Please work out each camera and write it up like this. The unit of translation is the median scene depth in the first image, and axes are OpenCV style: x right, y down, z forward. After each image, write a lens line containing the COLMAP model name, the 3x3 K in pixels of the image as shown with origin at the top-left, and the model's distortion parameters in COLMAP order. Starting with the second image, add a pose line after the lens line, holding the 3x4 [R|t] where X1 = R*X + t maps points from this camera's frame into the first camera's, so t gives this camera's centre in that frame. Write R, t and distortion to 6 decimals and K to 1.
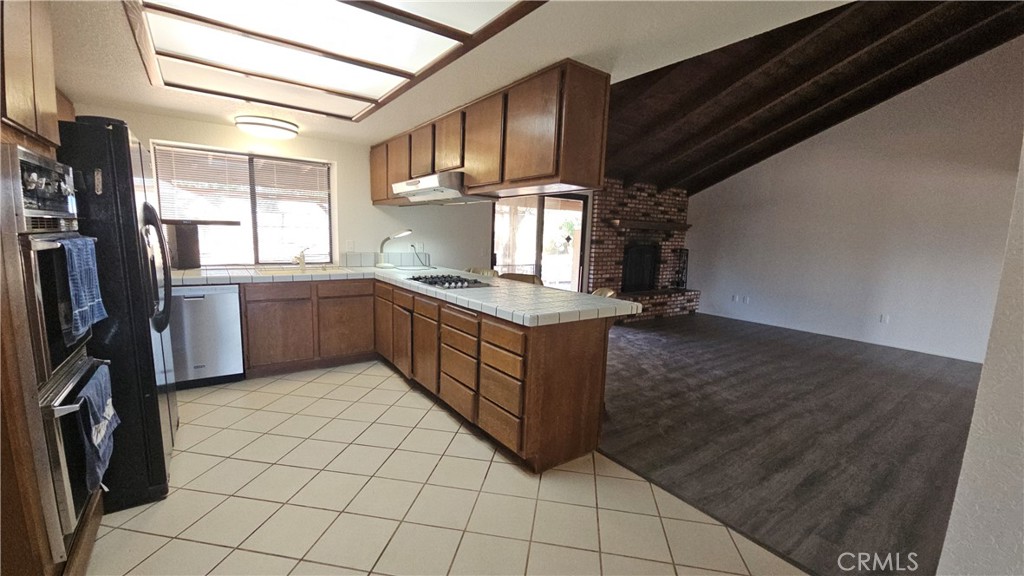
lens RADIAL K [[417.0, 0, 502.5], [0, 417.0, 290.8], [0, 0, 1]] dist [-0.000054, -0.002627]
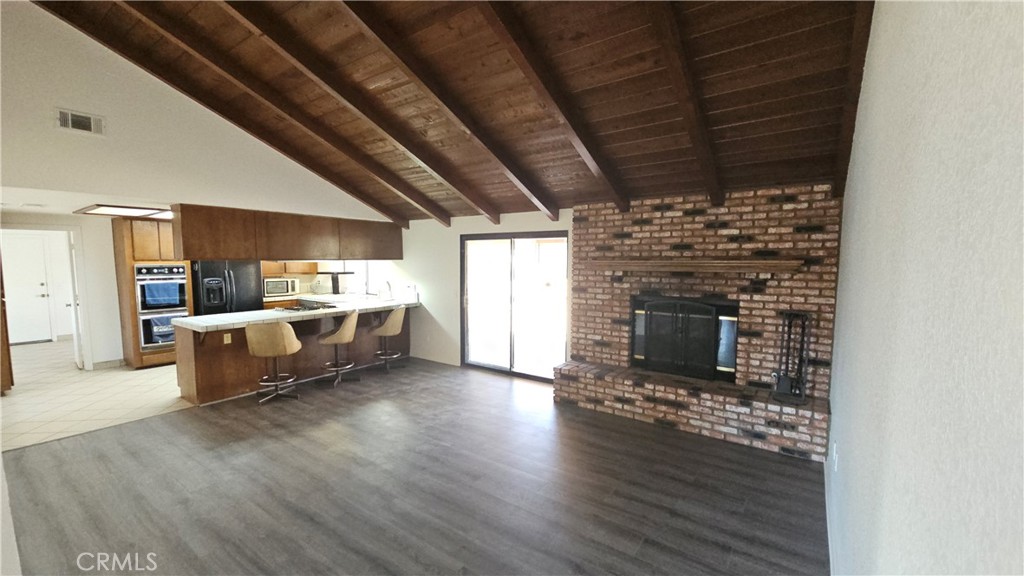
lens RADIAL K [[417.0, 0, 508.3], [0, 417.0, 295.6], [0, 0, 1]] dist [-0.000054, -0.002627]
pose [[0.319153, 0.050749, -0.946343, 0.879123], [-0.118373, 0.992880, 0.013324, -0.099187], [0.940281, 0.107769, 0.322888, 0.625306]]
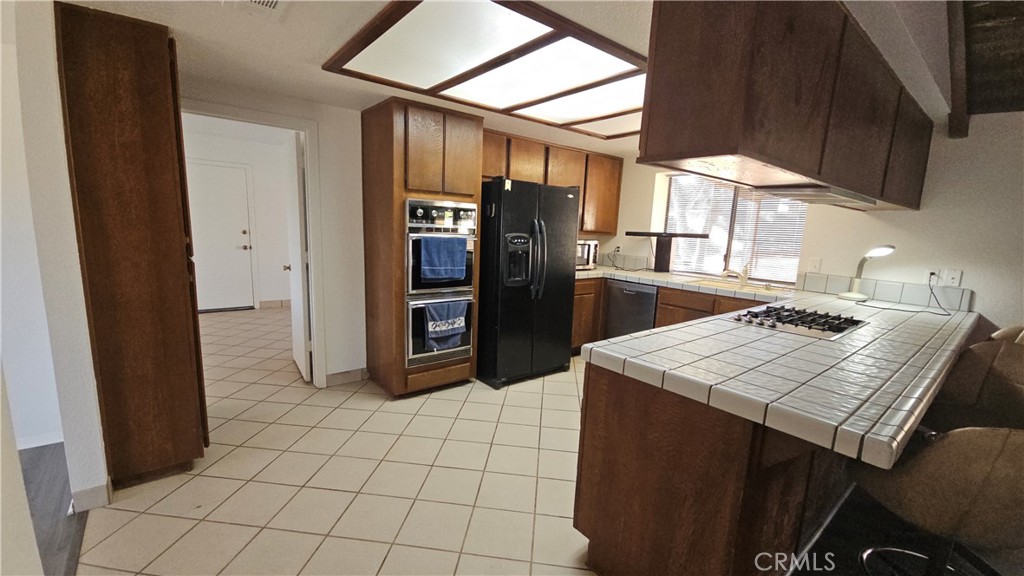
lens RADIAL K [[417.0, 0, 507.6], [0, 417.0, 296.6], [0, 0, 1]] dist [-0.000054, -0.002627]
pose [[0.062537, 0.139088, -0.988303, 0.256972], [-0.172798, 0.976796, 0.126534, -0.032734], [0.982970, 0.162864, 0.085120, 0.248311]]
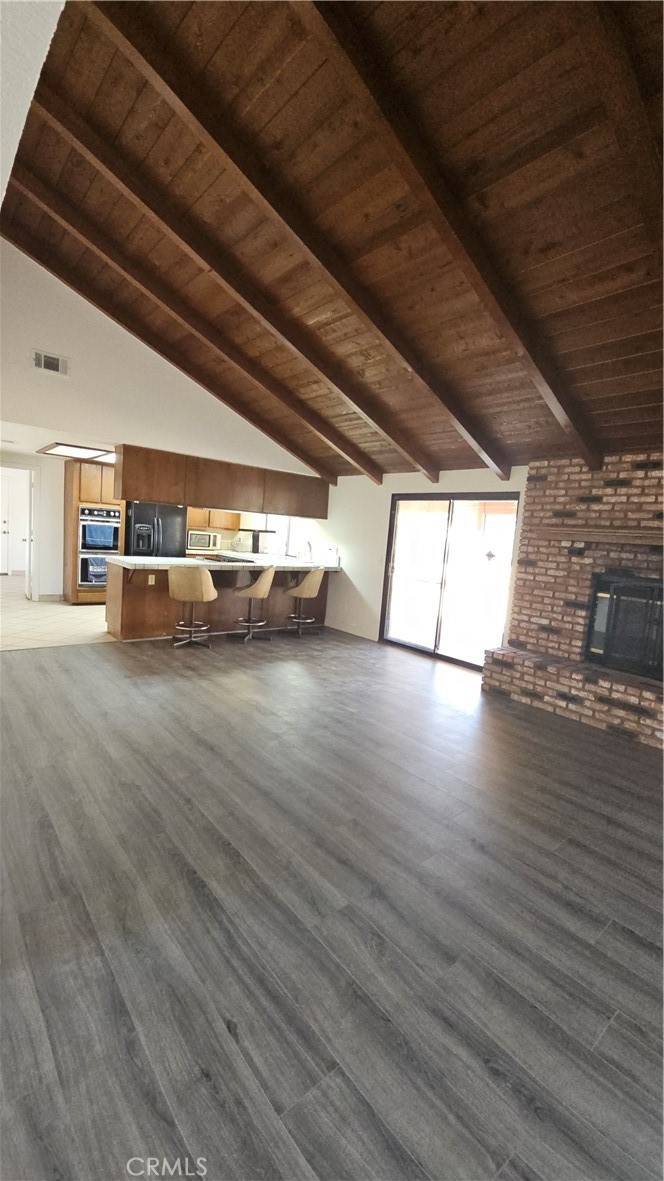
lens RADIAL K [[480.9, 0, 326.1], [0, 480.9, 583.0], [0, 0, 1]] dist [-0.000054, -0.002627]
pose [[0.074937, 0.075458, -0.994329, 0.907128], [-0.206103, 0.976775, 0.058593, -0.066109], [0.975657, 0.200543, 0.088749, 0.633695]]
